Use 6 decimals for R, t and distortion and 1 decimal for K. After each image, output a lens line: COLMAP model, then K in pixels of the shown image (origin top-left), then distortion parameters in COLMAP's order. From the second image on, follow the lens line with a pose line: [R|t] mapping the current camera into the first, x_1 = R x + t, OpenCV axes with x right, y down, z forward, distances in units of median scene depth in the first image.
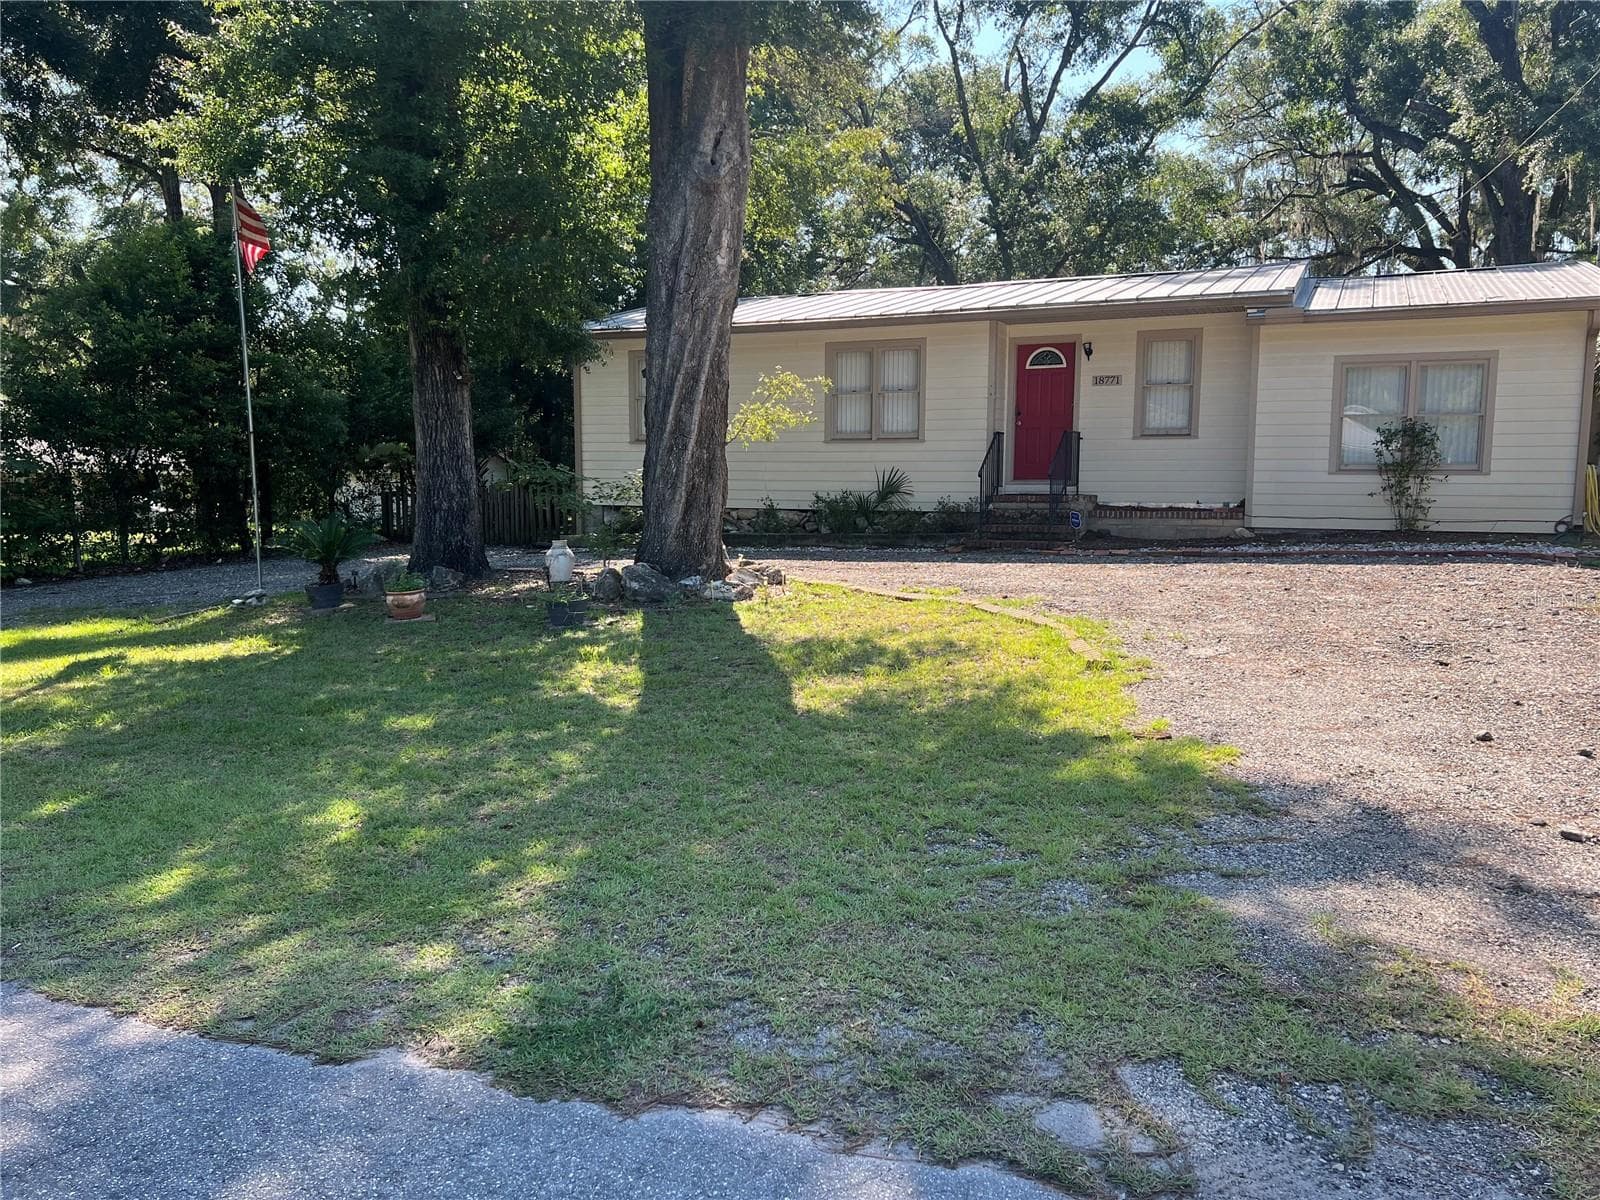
lens RADIAL K [[1193.9, 0, 805.8], [0, 1193.9, 603.7], [0, 0, 1]] dist [0.068117, -0.078950]
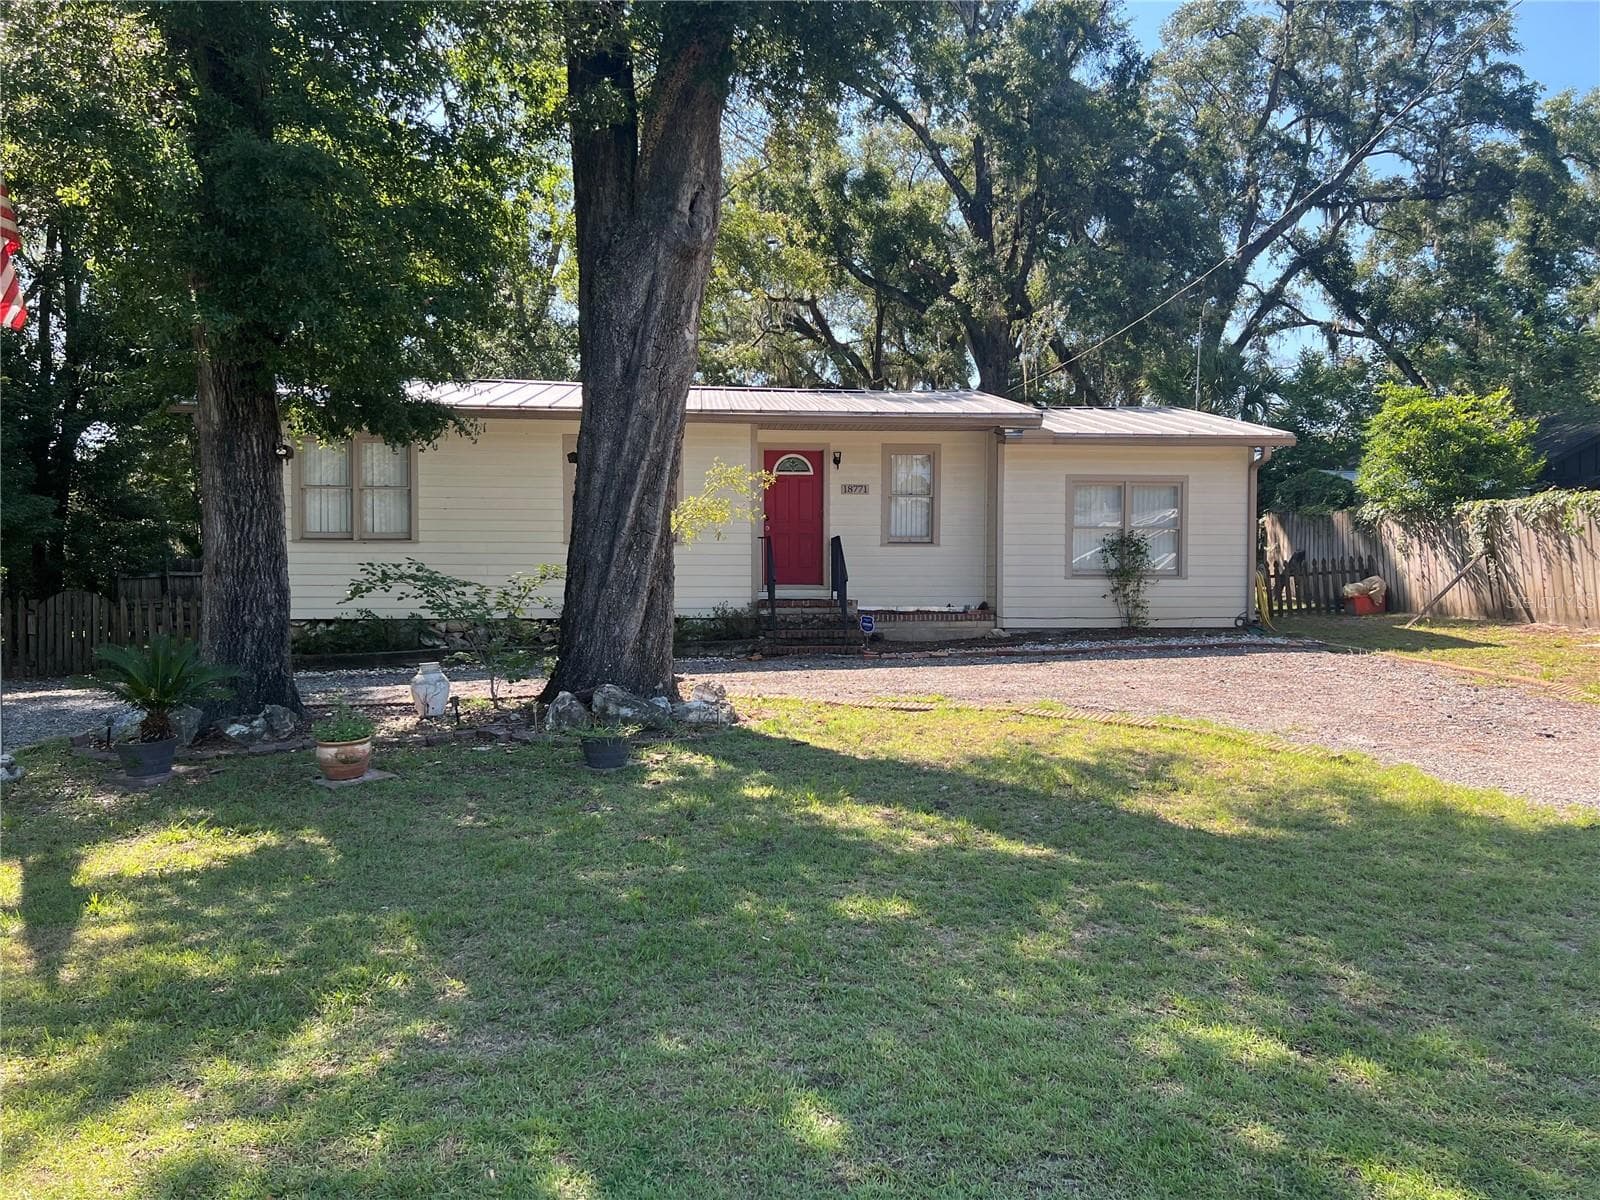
lens RADIAL K [[1193.9, 0, 797.8], [0, 1193.9, 614.3], [0, 0, 1]] dist [0.068117, -0.078950]
pose [[0.860254, -0.016899, 0.509586, -0.414576], [0.058279, 0.996159, -0.065349, -0.019940], [-0.506524, 0.085915, 0.857935, 0.209562]]
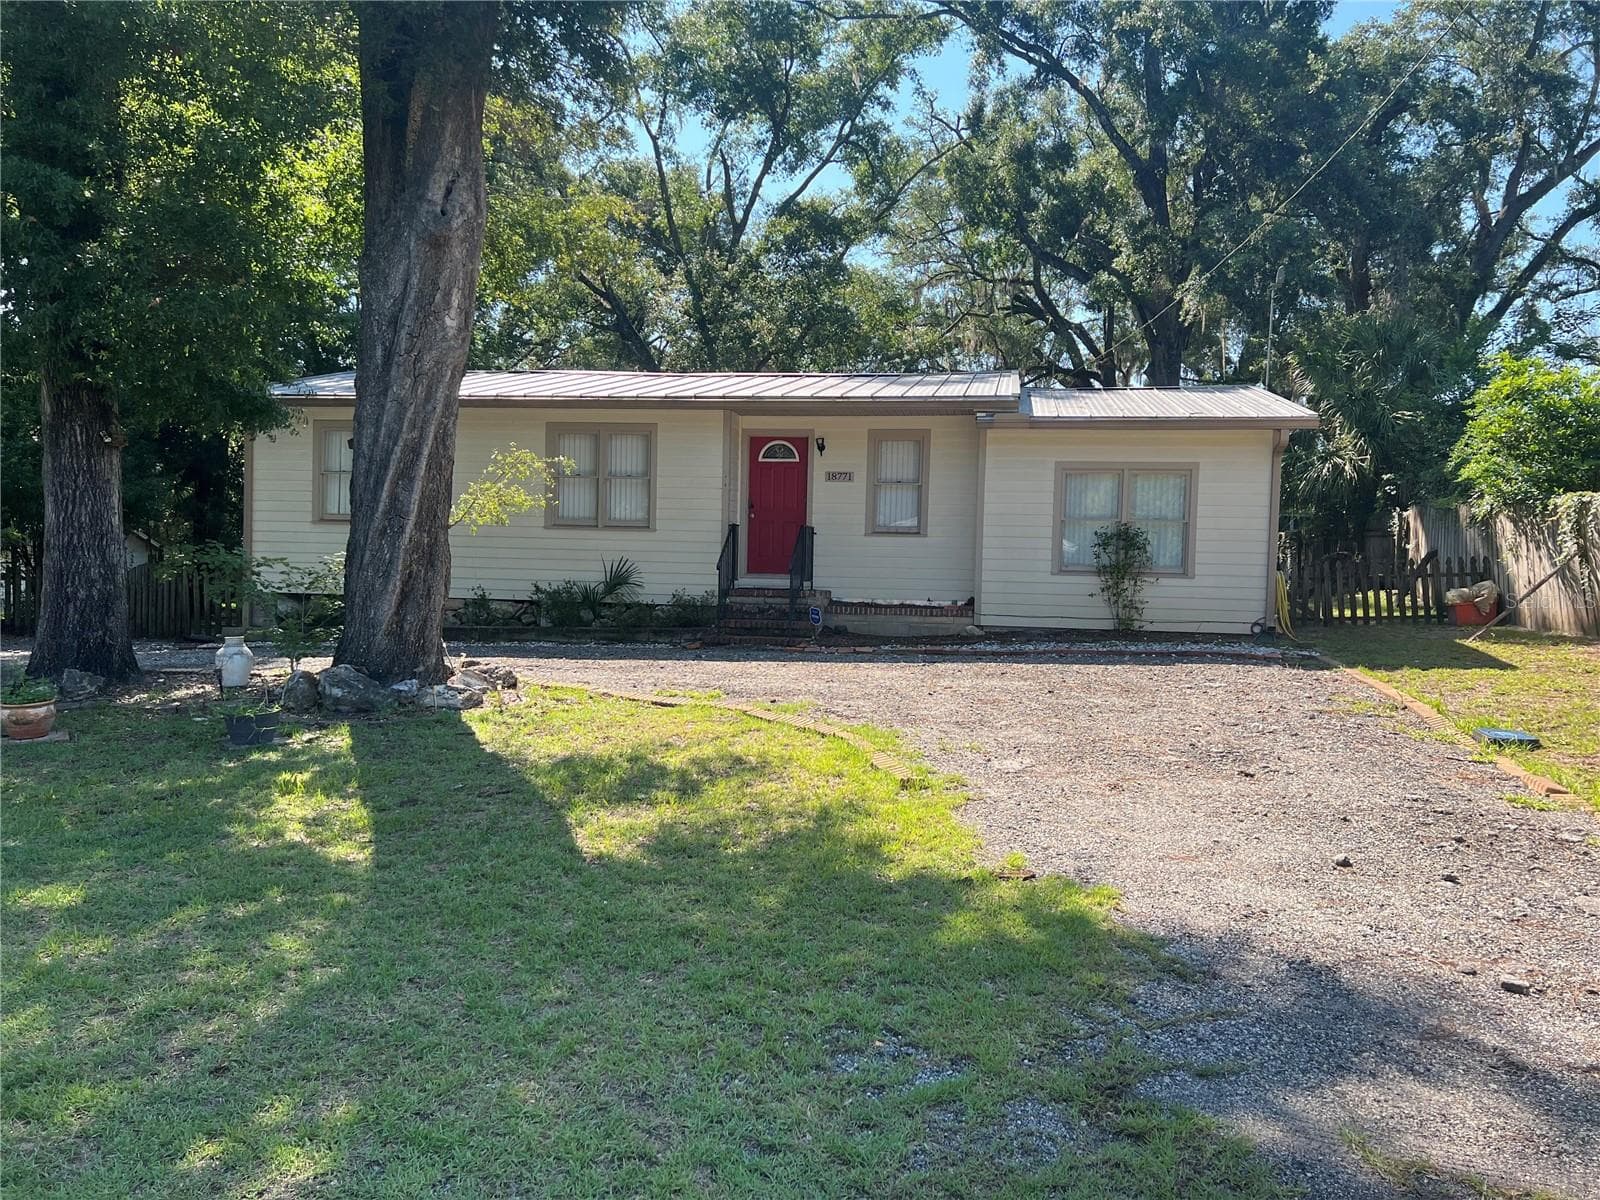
lens RADIAL K [[1193.9, 0, 802.3], [0, 1193.9, 603.4], [0, 0, 1]] dist [0.068117, -0.078950]
pose [[0.965711, 0.011397, 0.259370, -0.043778], [0.007838, 0.997301, -0.073006, -0.012057], [-0.259502, 0.072535, 0.963015, 0.088379]]
